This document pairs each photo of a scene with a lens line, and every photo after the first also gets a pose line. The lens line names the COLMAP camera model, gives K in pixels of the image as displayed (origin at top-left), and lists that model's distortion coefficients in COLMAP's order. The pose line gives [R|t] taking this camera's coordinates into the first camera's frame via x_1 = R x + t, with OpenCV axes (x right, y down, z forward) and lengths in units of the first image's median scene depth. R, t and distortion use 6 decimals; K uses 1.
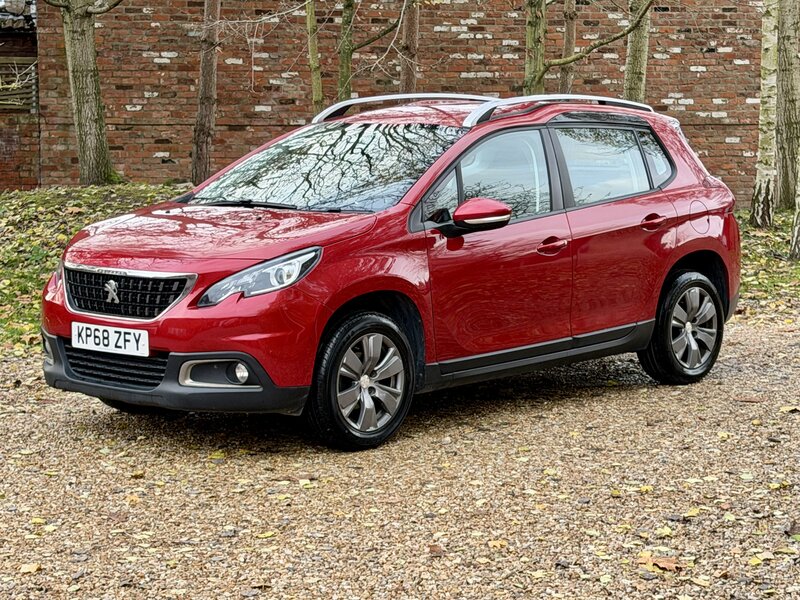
lens RADIAL K [[1921.8, 0, 400.0], [0, 1921.8, 300.0], [0, 0, 1]] dist [0.071189, 0.751009]
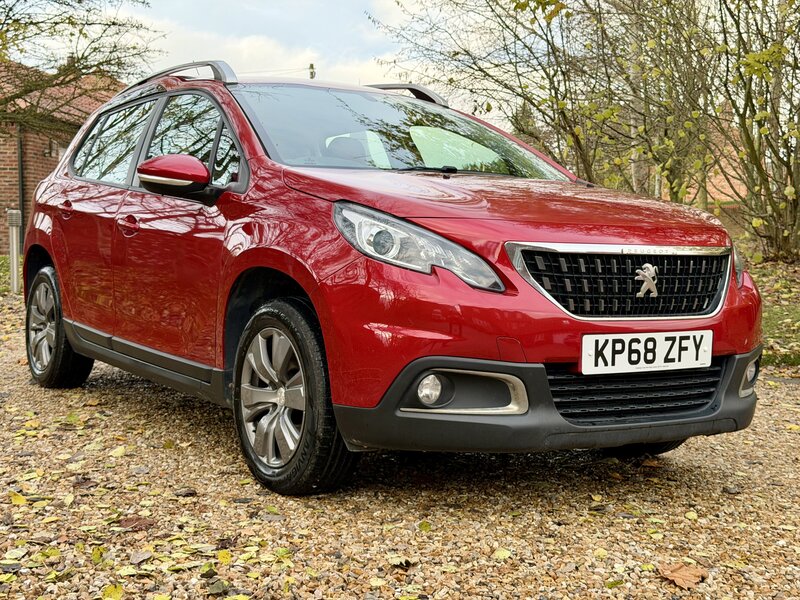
lens RADIAL K [[1108.3, 0, 400.0], [0, 1108.3, 300.0], [0, 0, 1]] dist [0.176495, -0.360351]
pose [[0.261610, -0.046892, 0.964034, -0.536359], [0.081934, 0.996293, 0.026227, -0.014549], [-0.961690, 0.072126, 0.264482, 0.962029]]
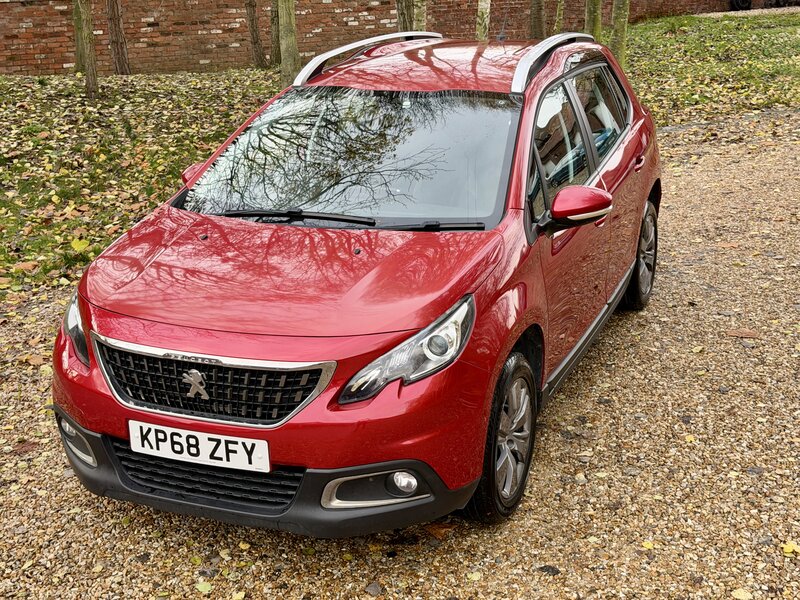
lens RADIAL K [[1106.3, 0, 392.6], [0, 1106.3, 299.6], [0, 0, 1]] dist [0.174225, -0.338976]
pose [[0.942604, -0.126572, 0.308993, -0.201654], [0.062843, 0.976082, 0.208123, -0.116268], [-0.327945, -0.176760, 0.928013, 0.579396]]
